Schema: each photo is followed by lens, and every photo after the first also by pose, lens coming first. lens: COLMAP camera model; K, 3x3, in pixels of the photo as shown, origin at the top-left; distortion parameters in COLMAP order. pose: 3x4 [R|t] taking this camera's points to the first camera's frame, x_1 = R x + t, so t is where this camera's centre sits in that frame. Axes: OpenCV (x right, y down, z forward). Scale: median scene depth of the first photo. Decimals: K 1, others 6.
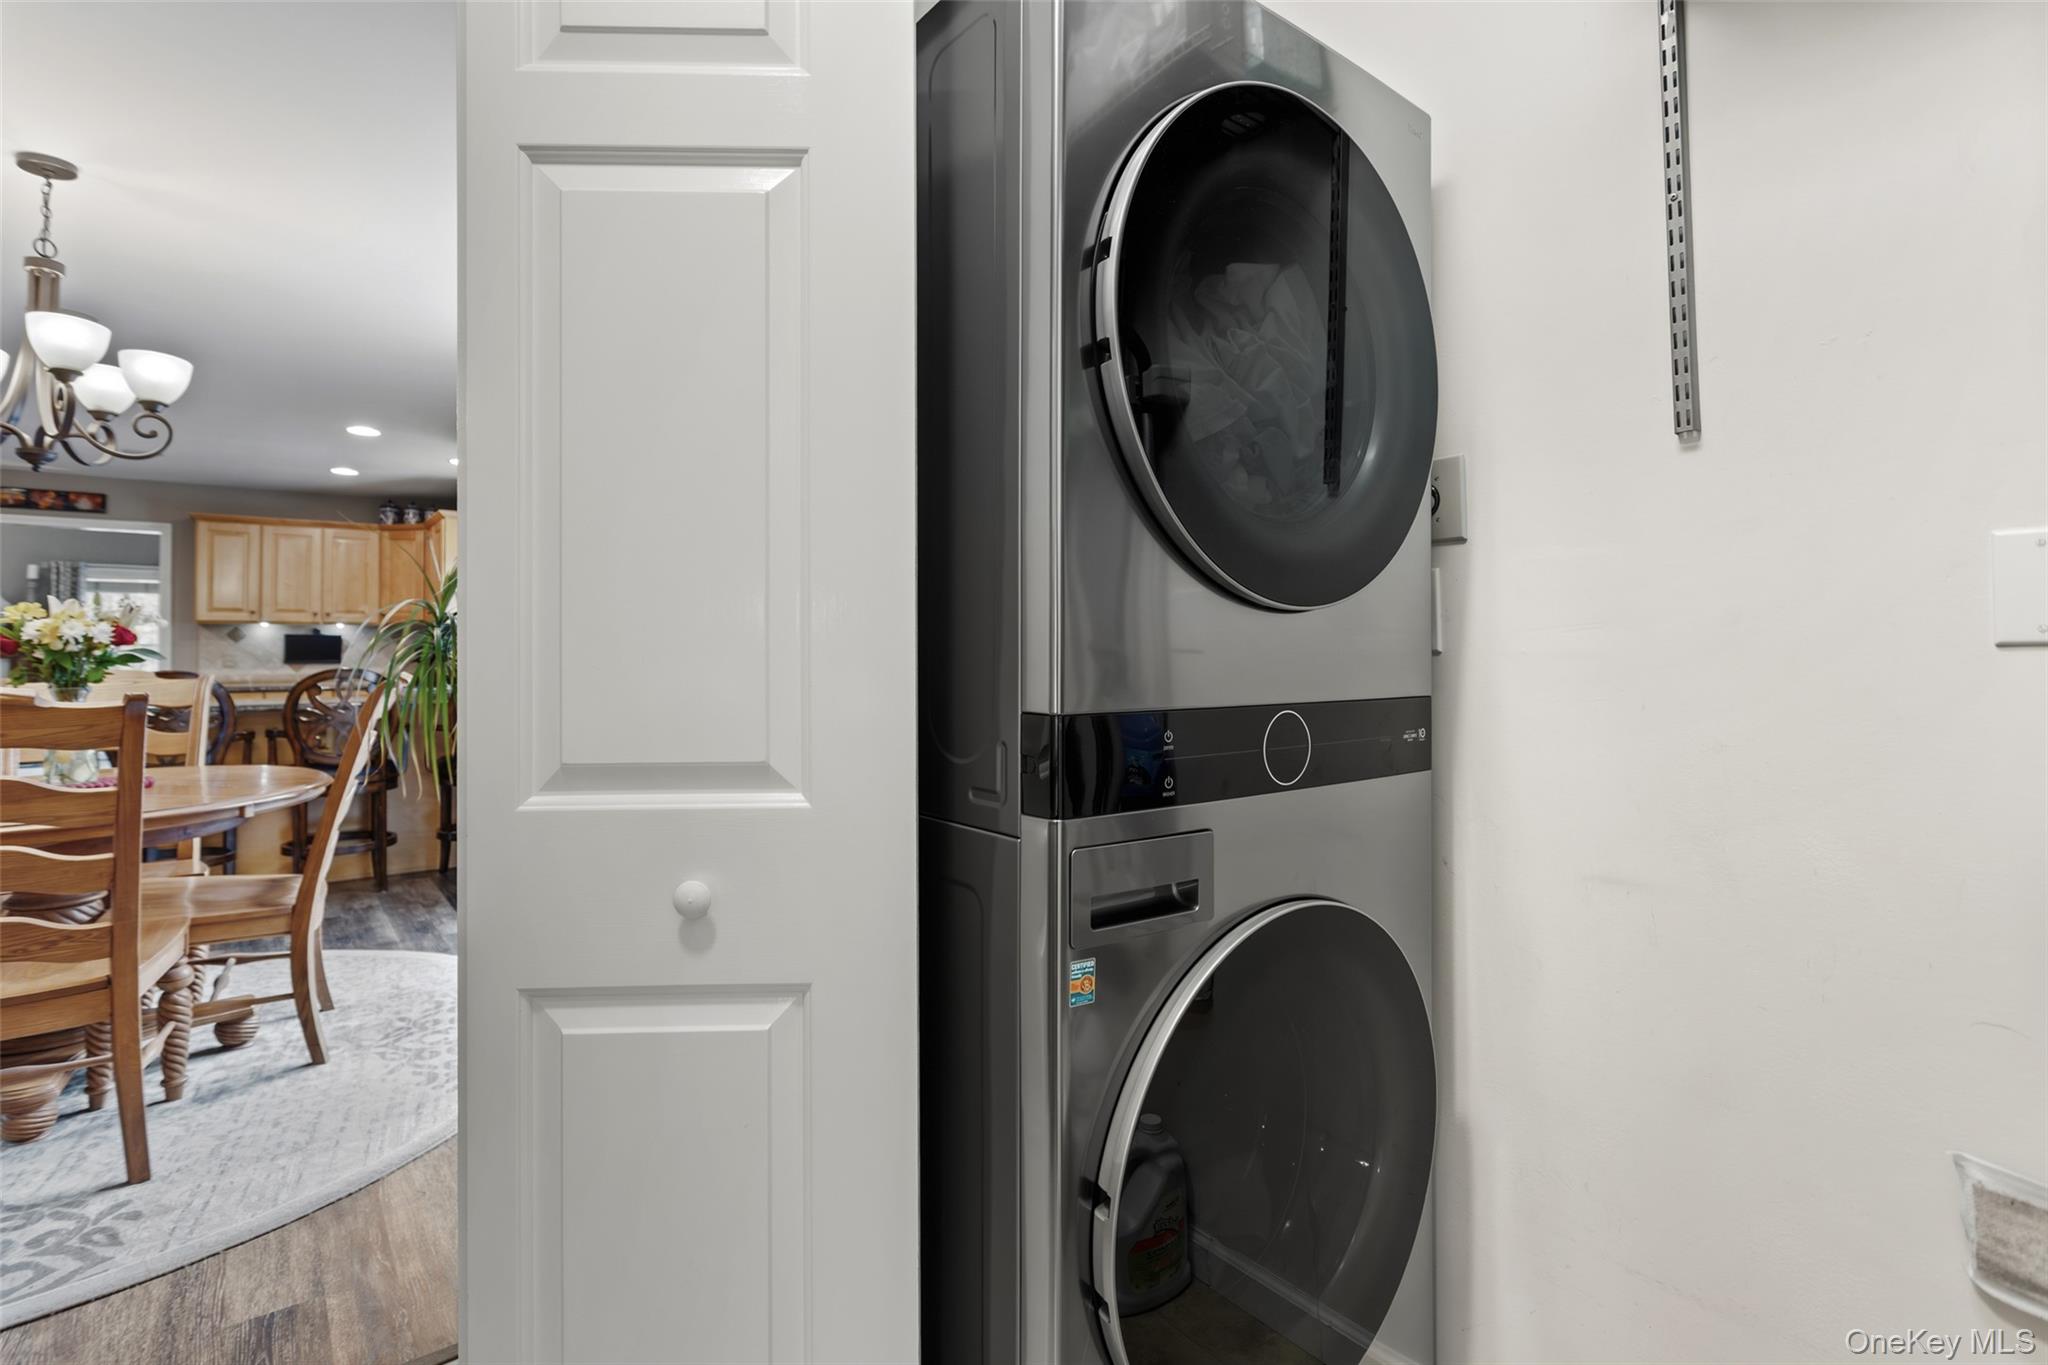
lens RADIAL K [[970.9, 0, 1000.8], [0, 970.9, 637.7], [0, 0, 1]] dist [0.001809, 0.000501]
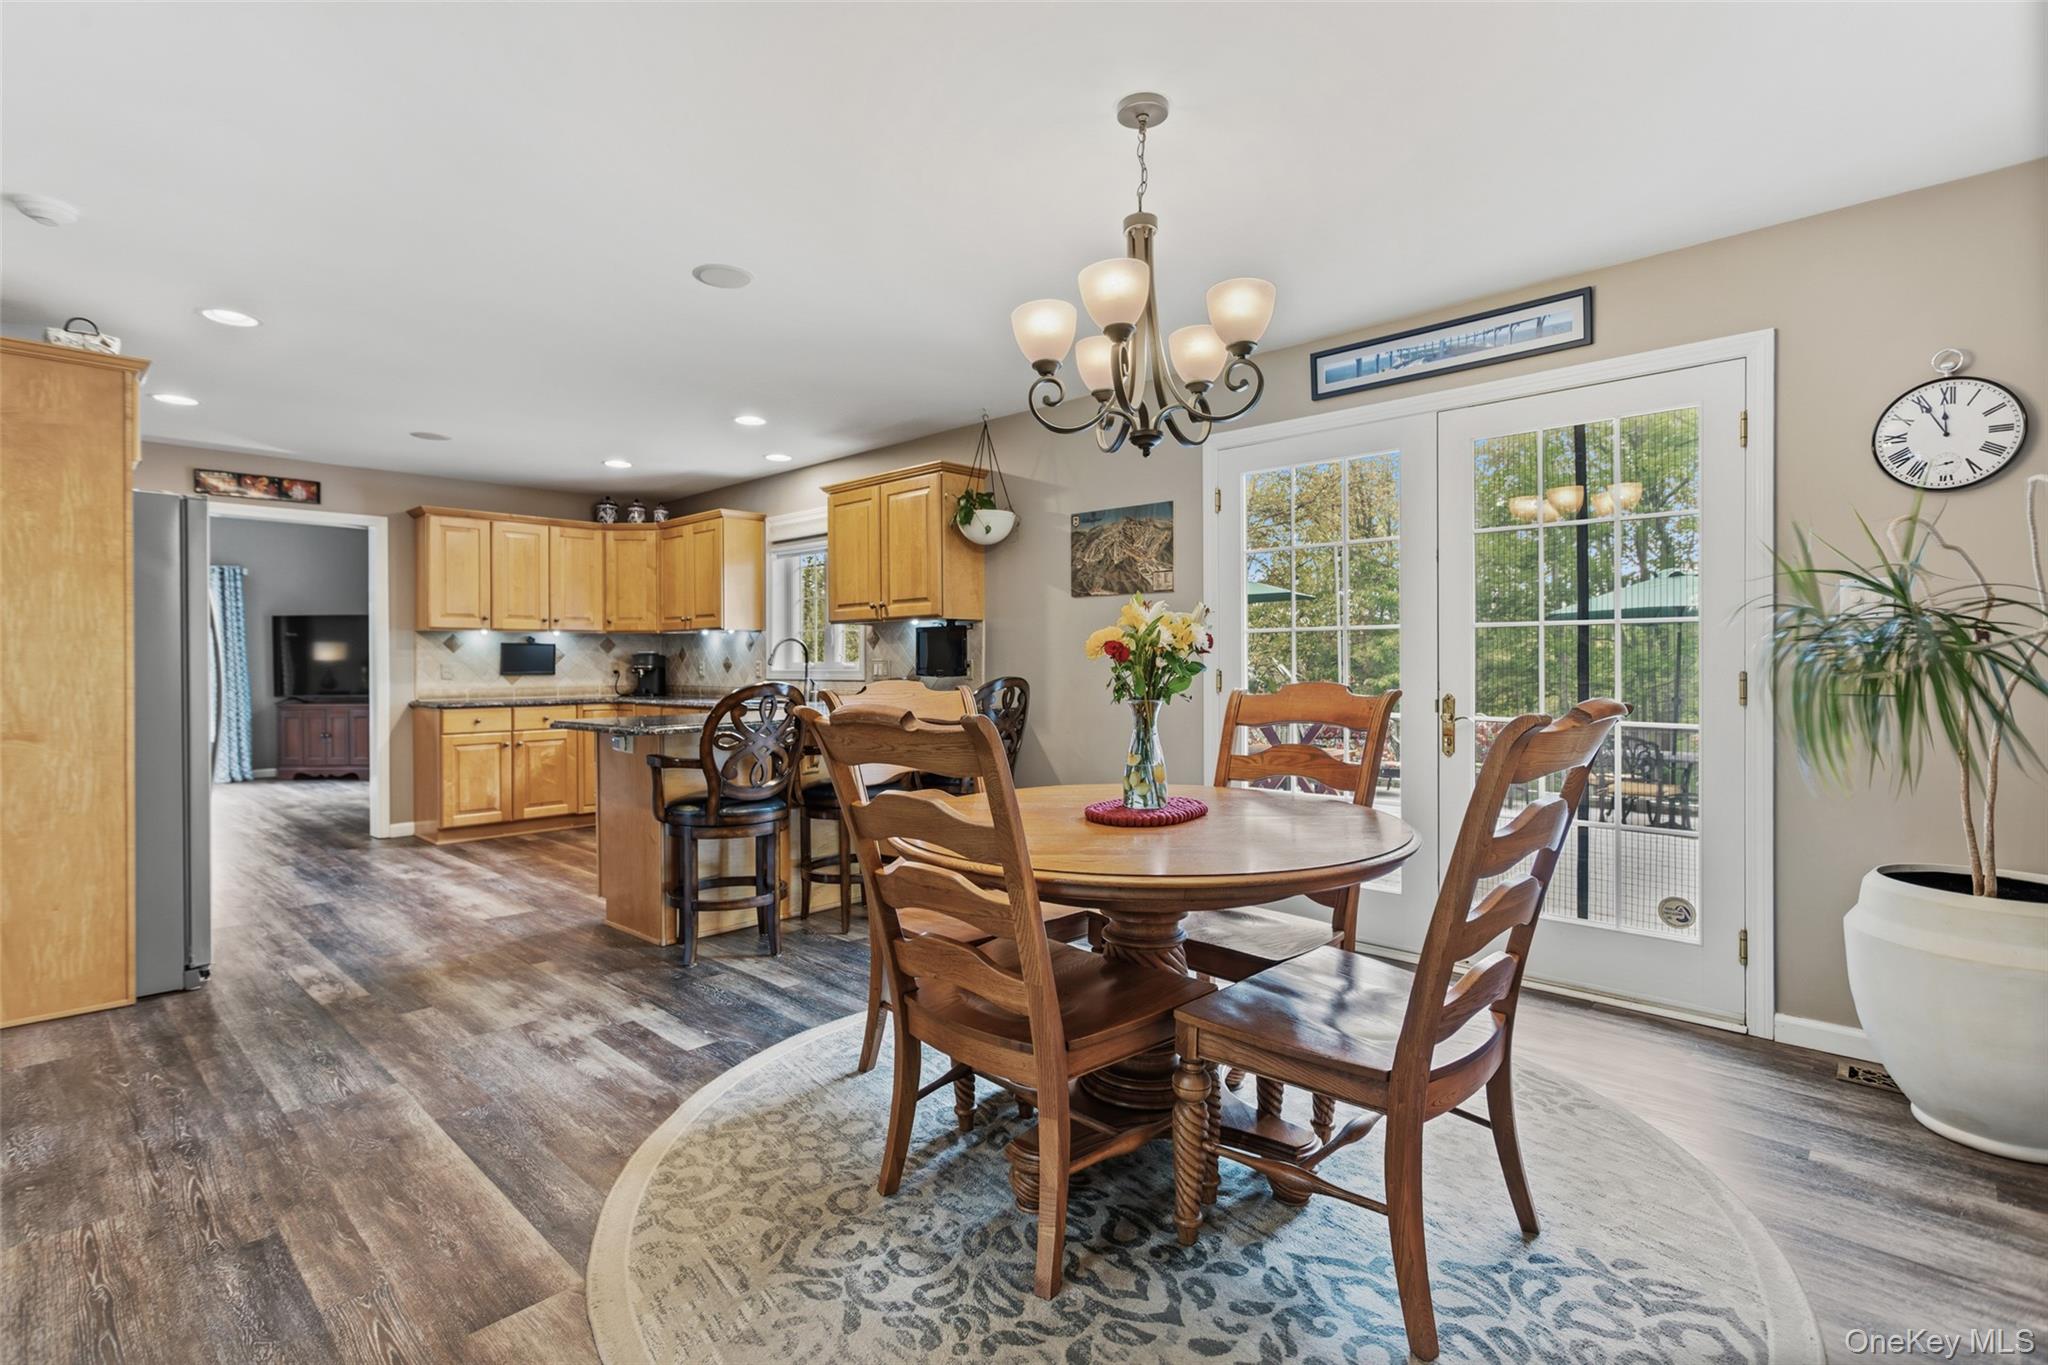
lens RADIAL K [[970.9, 0, 1016.4], [0, 970.9, 666.1], [0, 0, 1]] dist [0.001809, 0.000501]
pose [[0.987406, 0.001797, 0.158199, -0.414012], [-0.006307, 0.999588, 0.028009, -0.010123], [-0.158083, -0.028654, 0.987010, 0.034501]]
